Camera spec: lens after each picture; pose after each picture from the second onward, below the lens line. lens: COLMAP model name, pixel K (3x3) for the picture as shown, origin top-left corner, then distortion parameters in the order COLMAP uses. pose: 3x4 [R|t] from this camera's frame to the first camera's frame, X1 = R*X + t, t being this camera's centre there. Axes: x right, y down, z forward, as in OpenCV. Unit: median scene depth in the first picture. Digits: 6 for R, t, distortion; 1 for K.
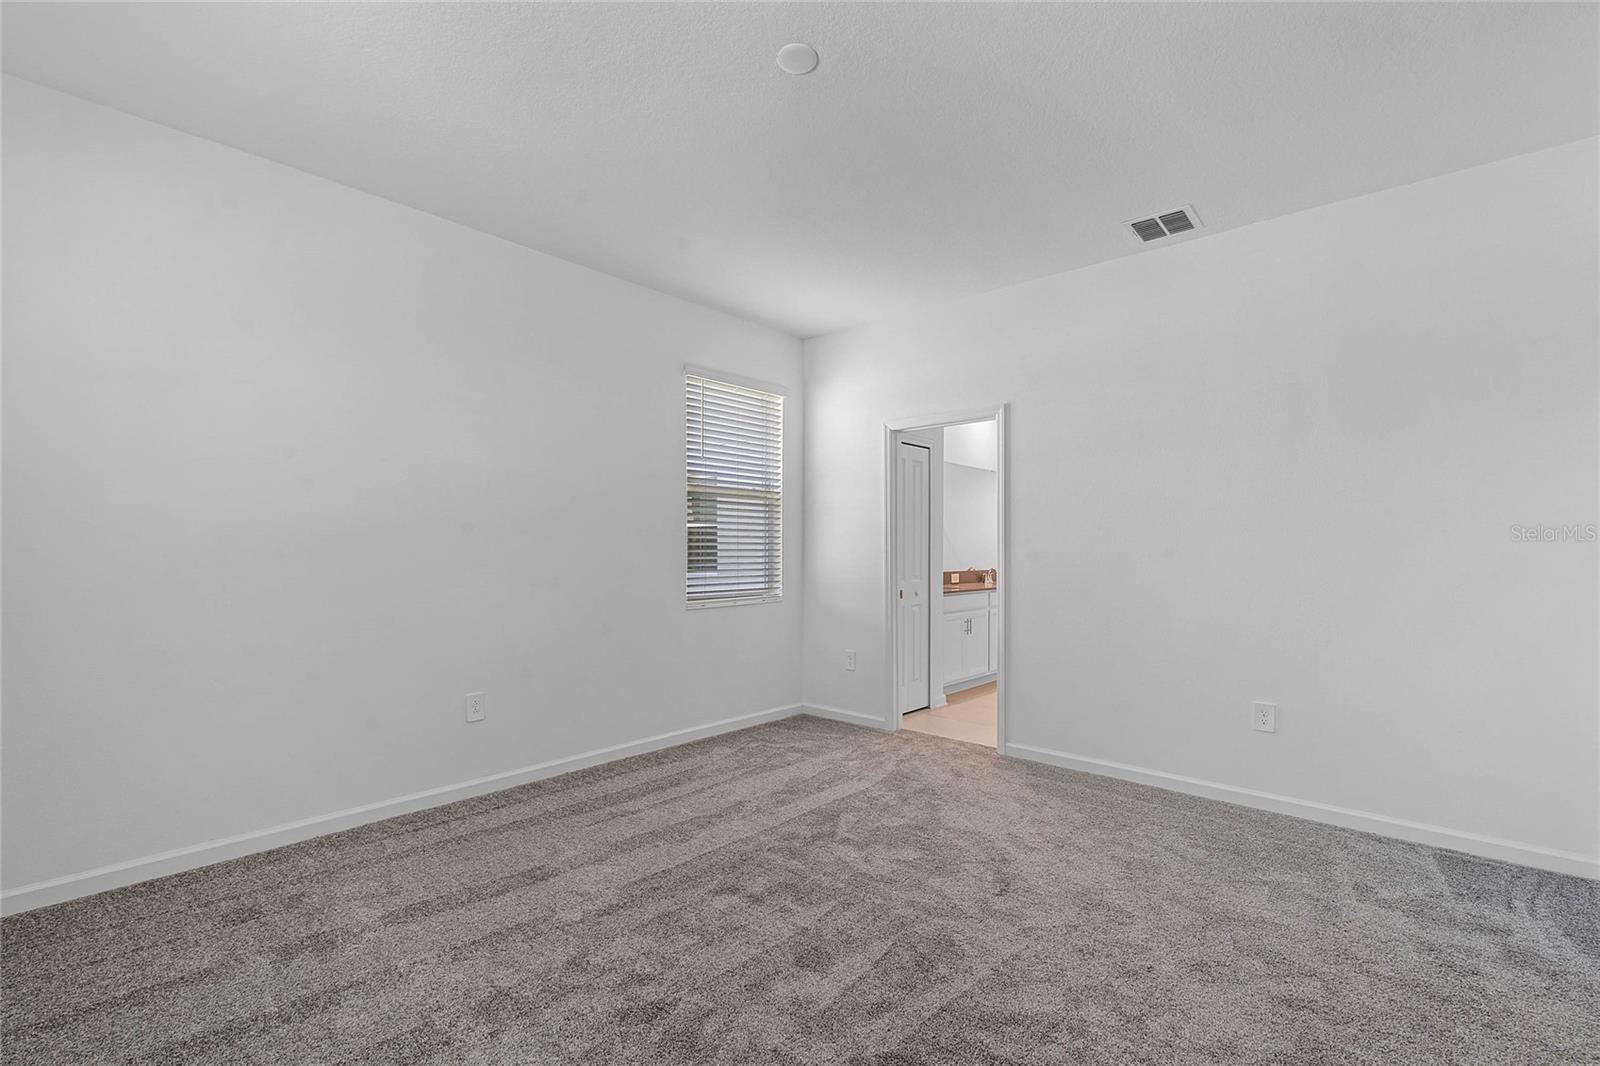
lens RADIAL K [[725.8, 0, 798.3], [0, 725.8, 542.5], [0, 0, 1]] dist [0.004526, -0.000933]
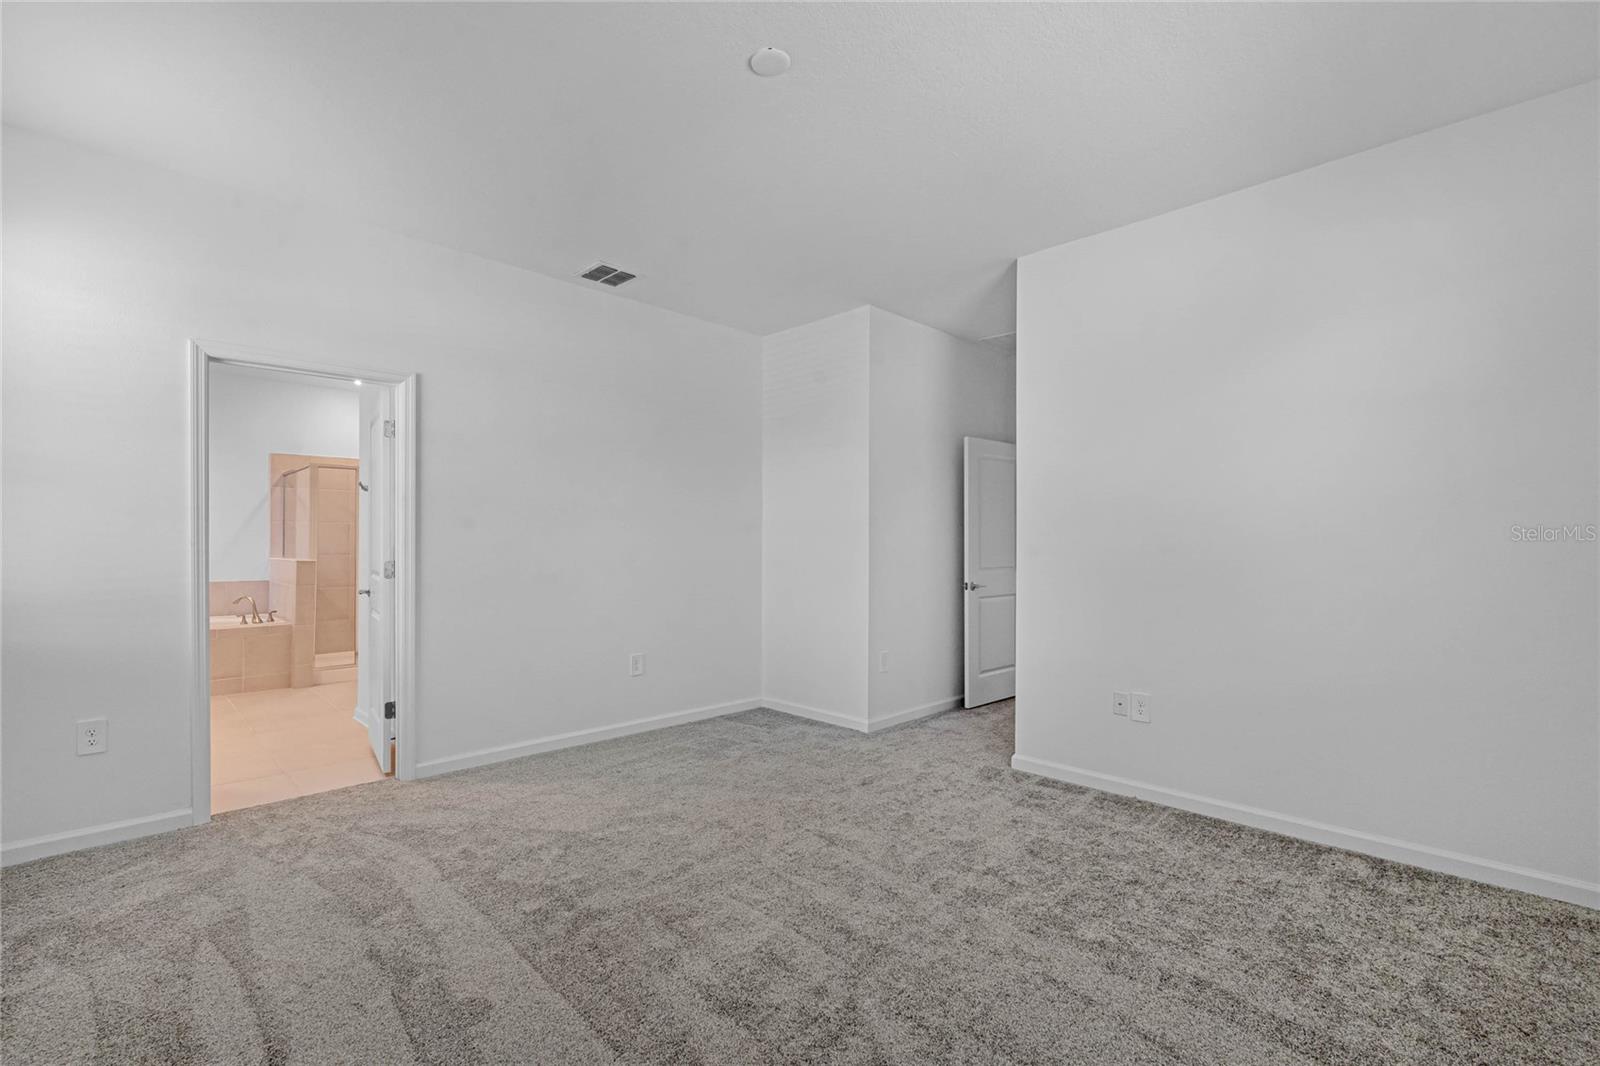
lens RADIAL K [[725.8, 0, 800.3], [0, 725.8, 538.0], [0, 0, 1]] dist [0.004526, -0.000933]
pose [[0.036002, 0.005184, 0.999338, -0.656430], [-0.015229, 0.999873, -0.004638, 0.002088], [-0.999236, -0.015052, 0.036076, 0.594535]]
